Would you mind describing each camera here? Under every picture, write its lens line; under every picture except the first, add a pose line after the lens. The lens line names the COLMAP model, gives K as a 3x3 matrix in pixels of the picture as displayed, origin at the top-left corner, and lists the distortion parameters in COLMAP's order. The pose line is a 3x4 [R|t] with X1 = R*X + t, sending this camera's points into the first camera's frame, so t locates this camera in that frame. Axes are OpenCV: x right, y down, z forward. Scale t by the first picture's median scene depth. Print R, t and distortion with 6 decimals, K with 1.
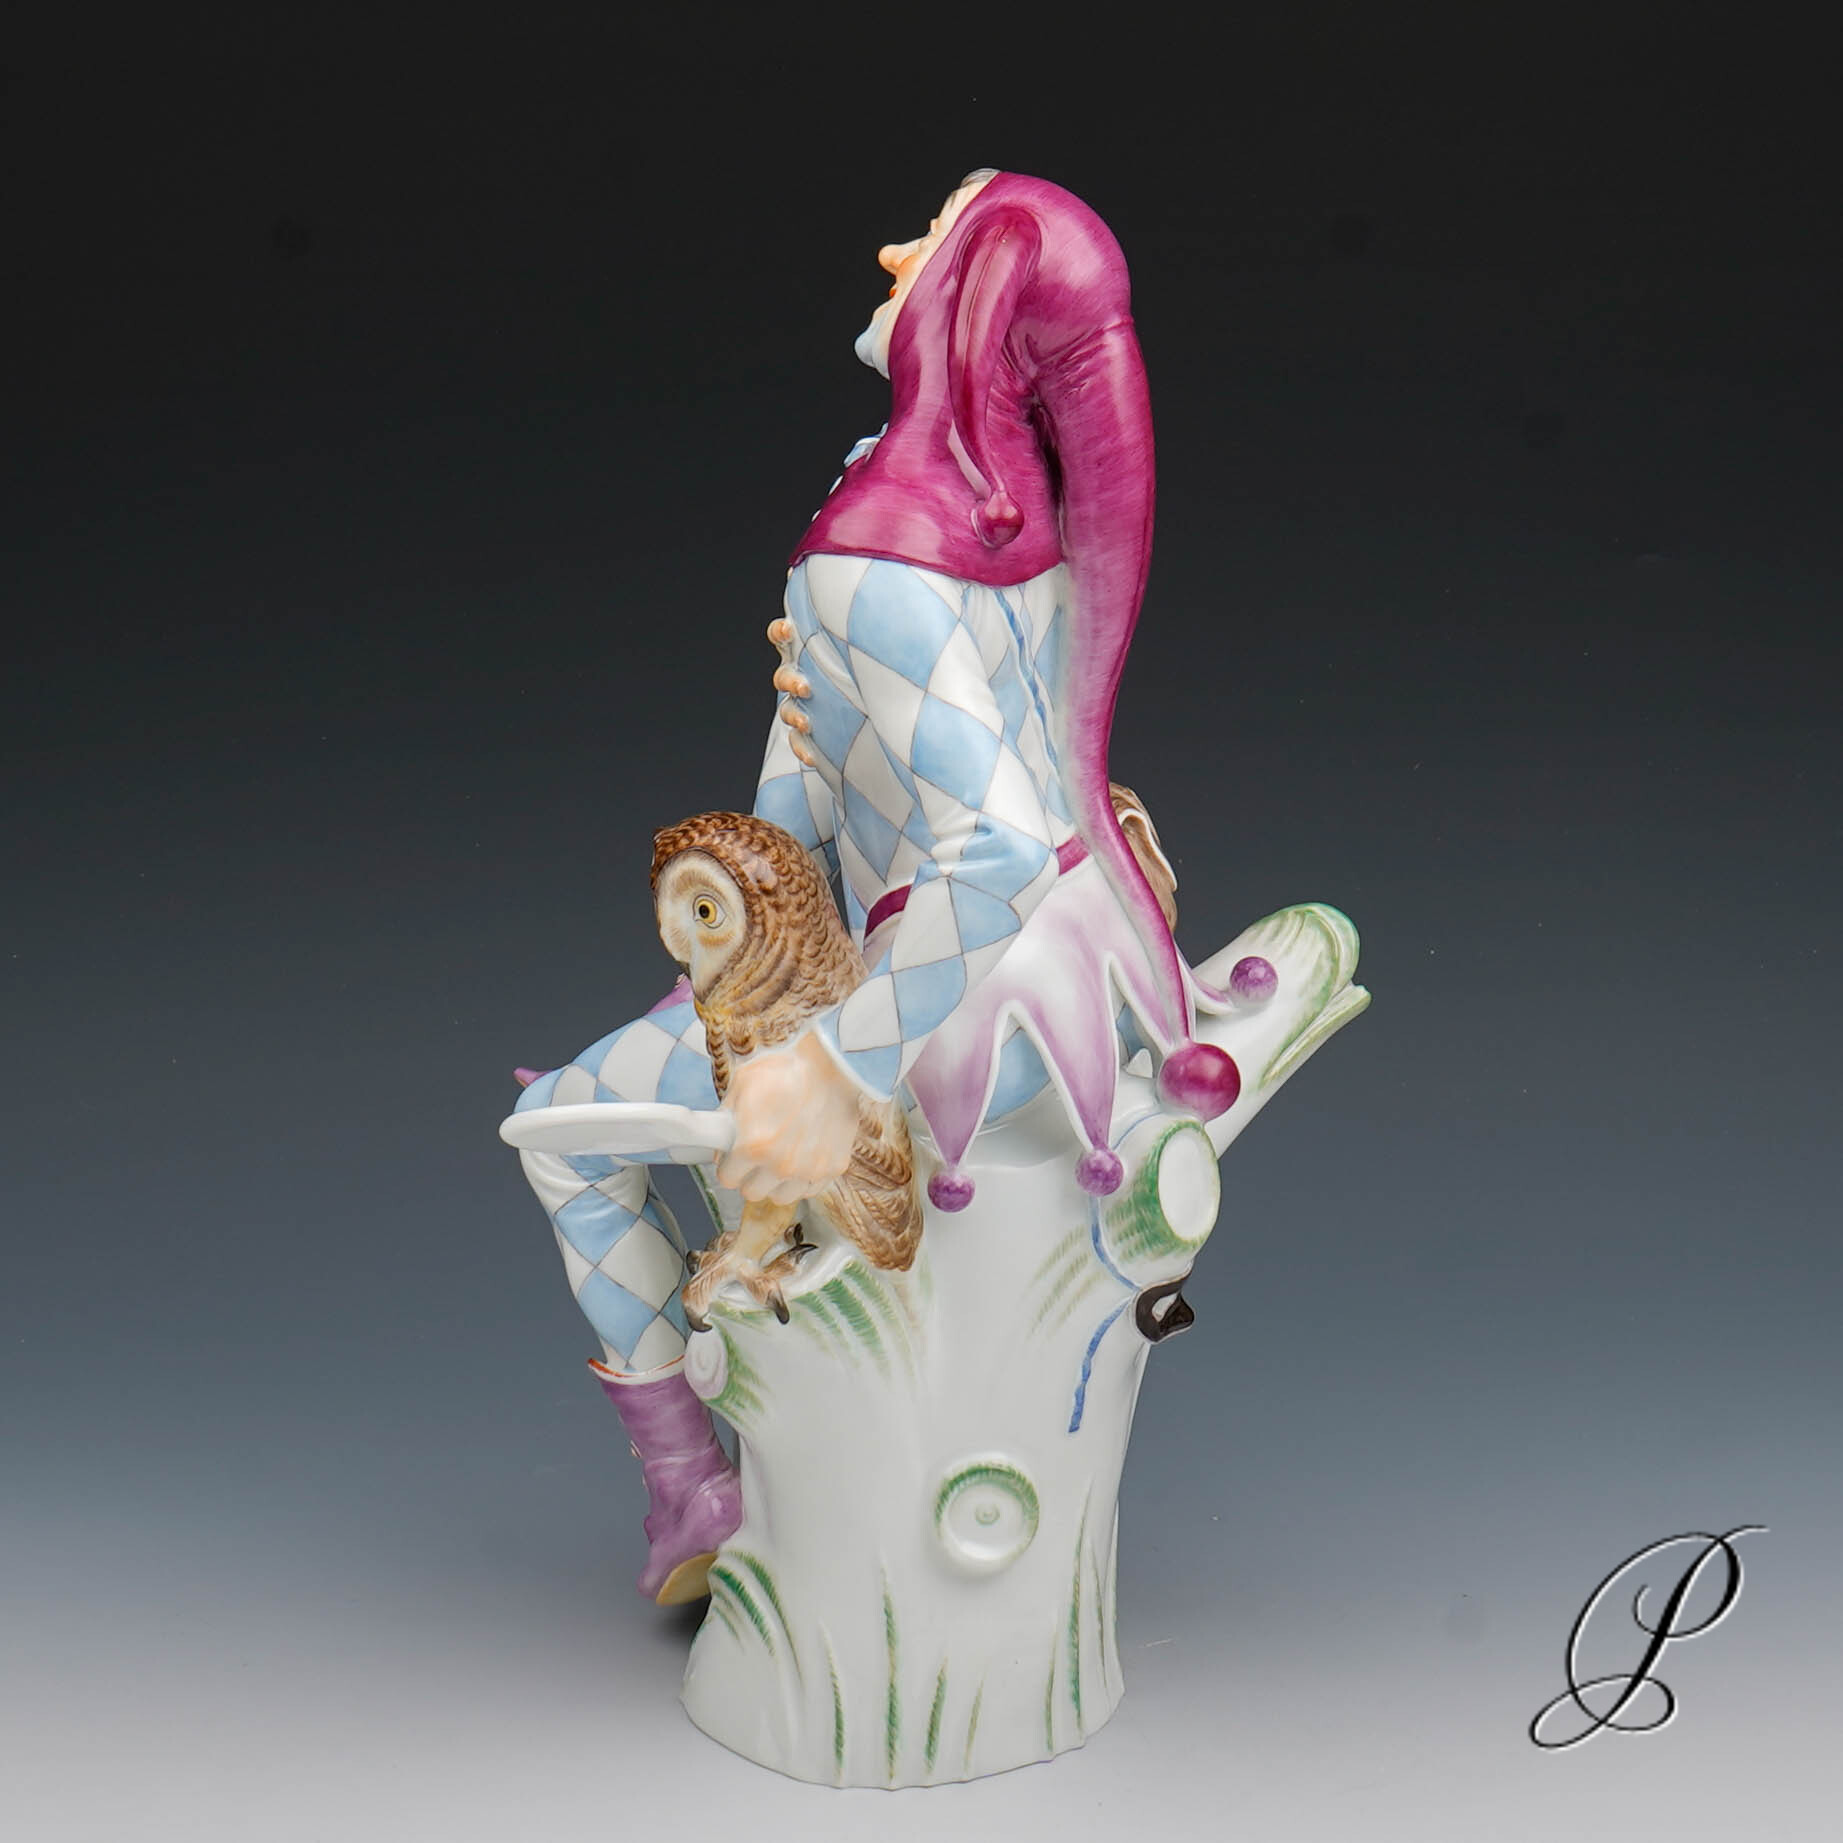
lens RADIAL K [[5189.2, 0, 949.7], [0, 5189.2, 724.0], [0, 0, 1]] dist [0.006369, 0.109542]
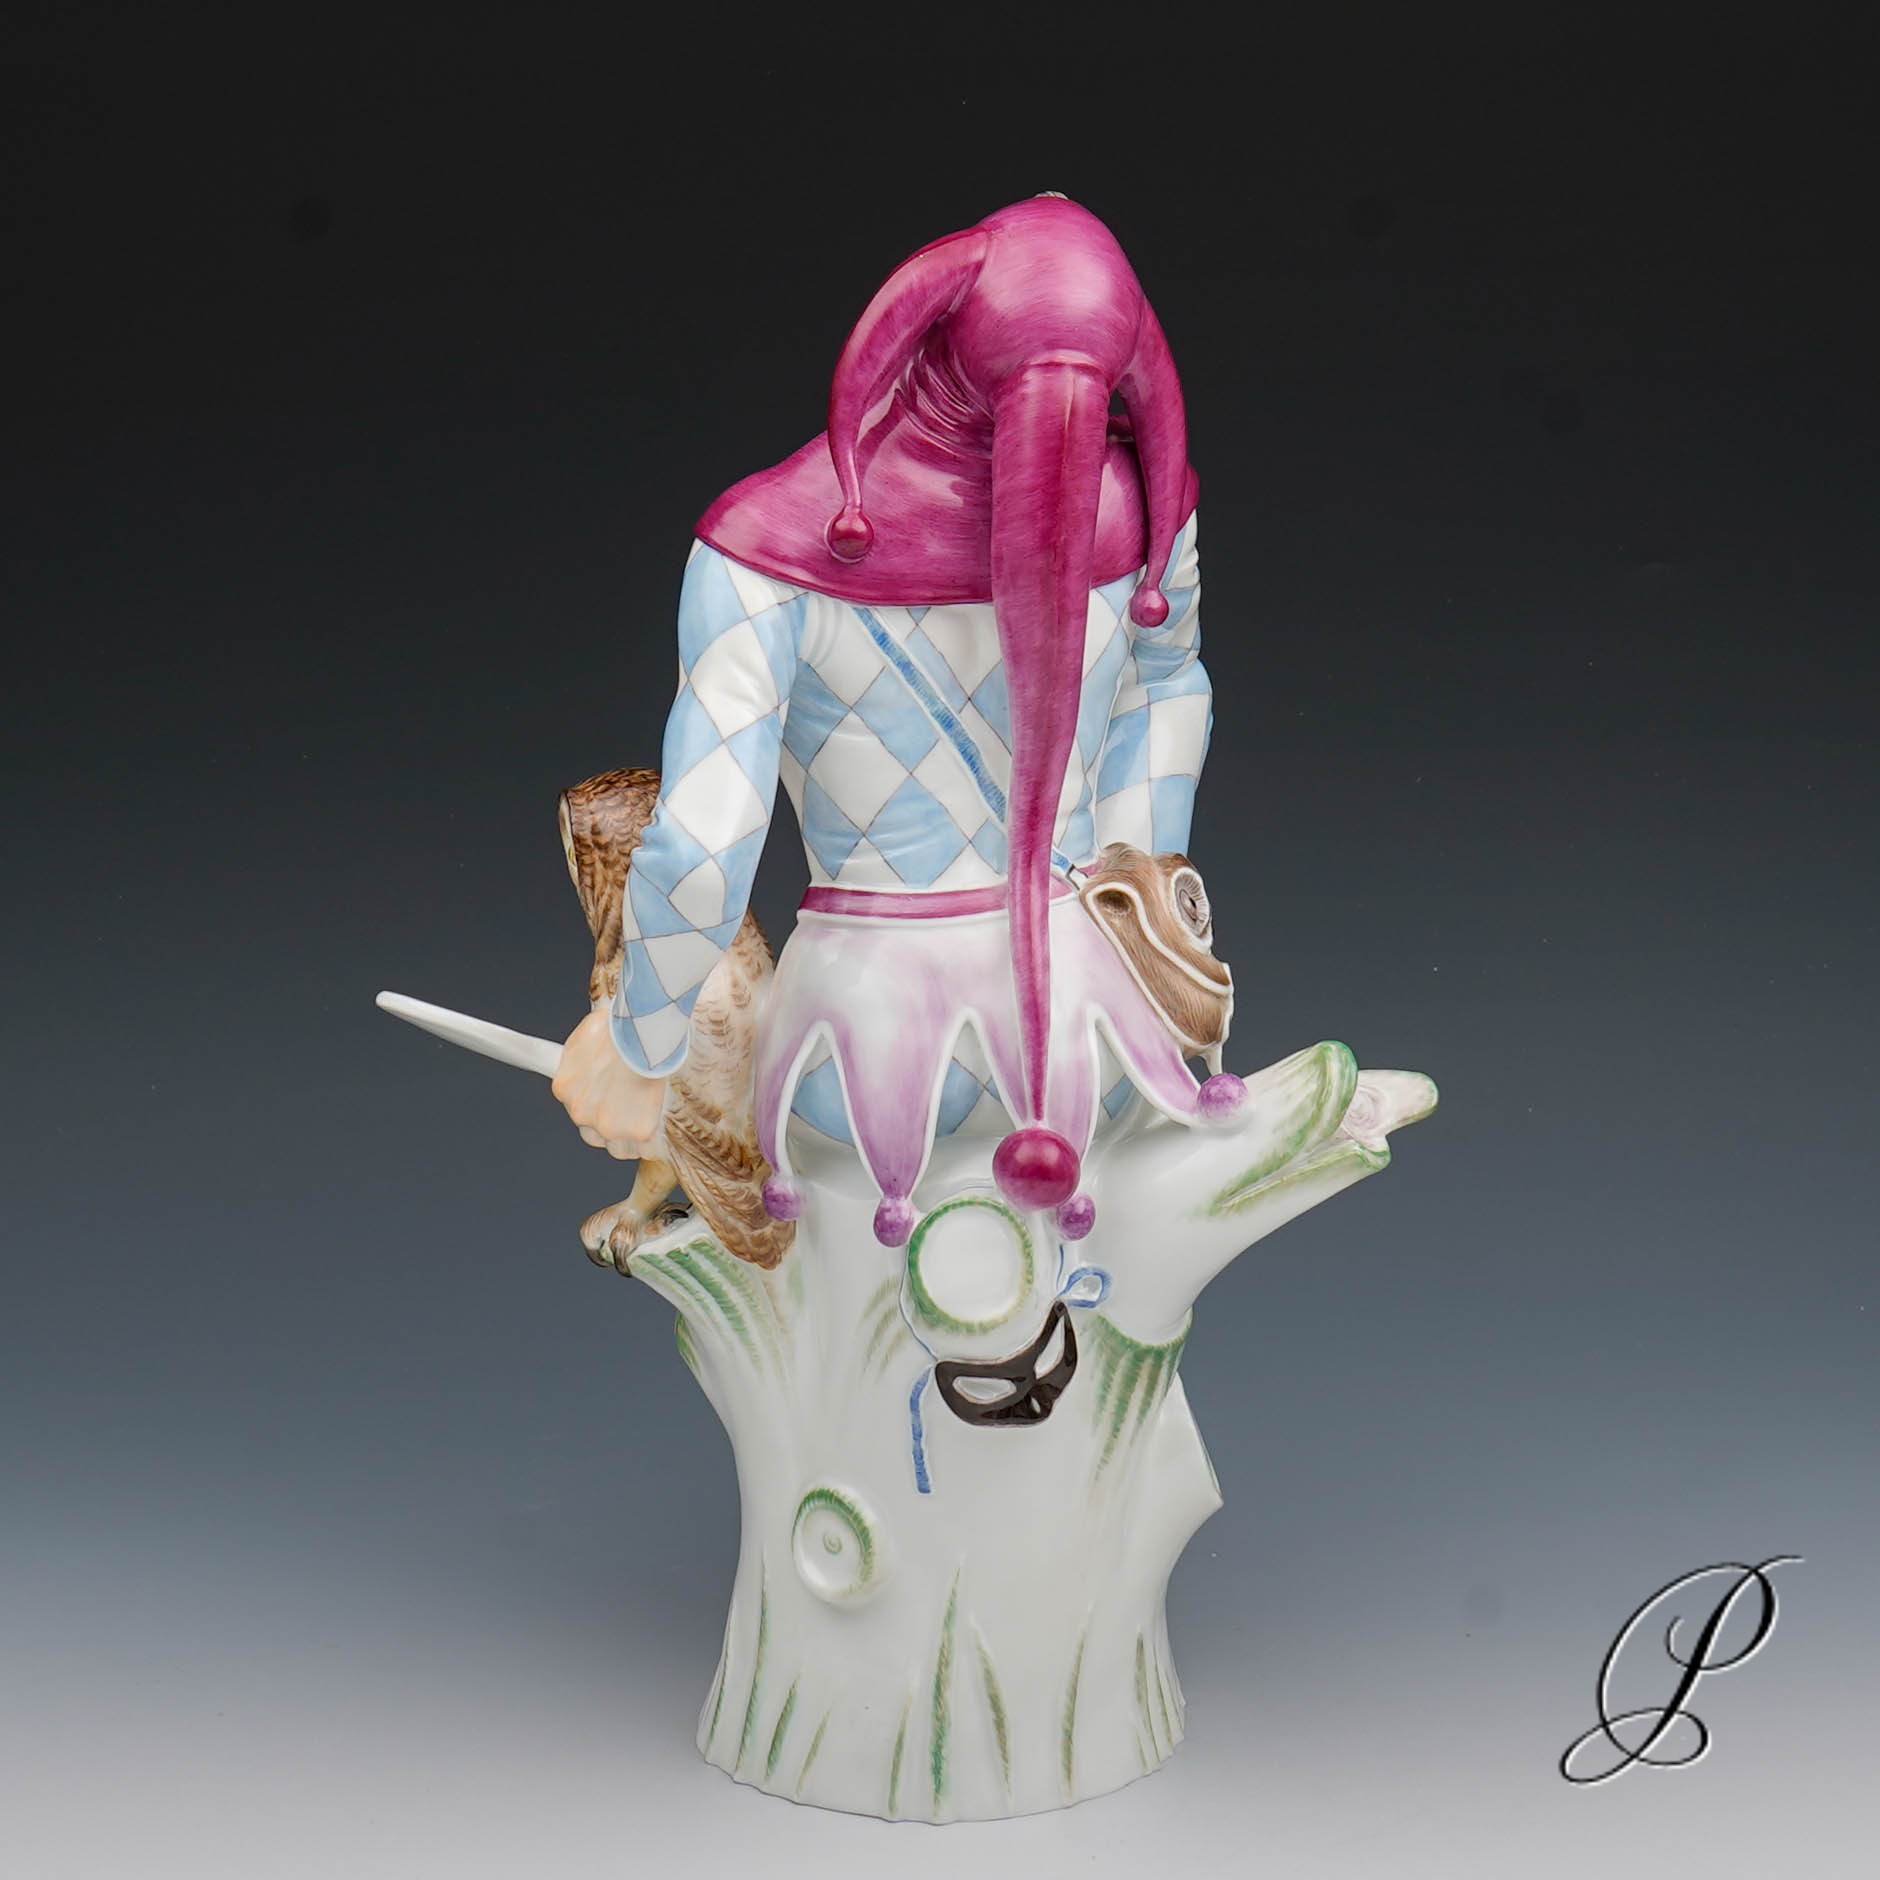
lens RADIAL K [[5293.4, 0, 968.8], [0, 5293.4, 738.5], [0, 0, 1]] dist [0.006369, 0.109542]
pose [[0.612288, 0.192232, -0.766910, 0.780230], [-0.201876, 0.975851, 0.083431, -0.087344], [0.764428, 0.103737, 0.636309, 0.373363]]
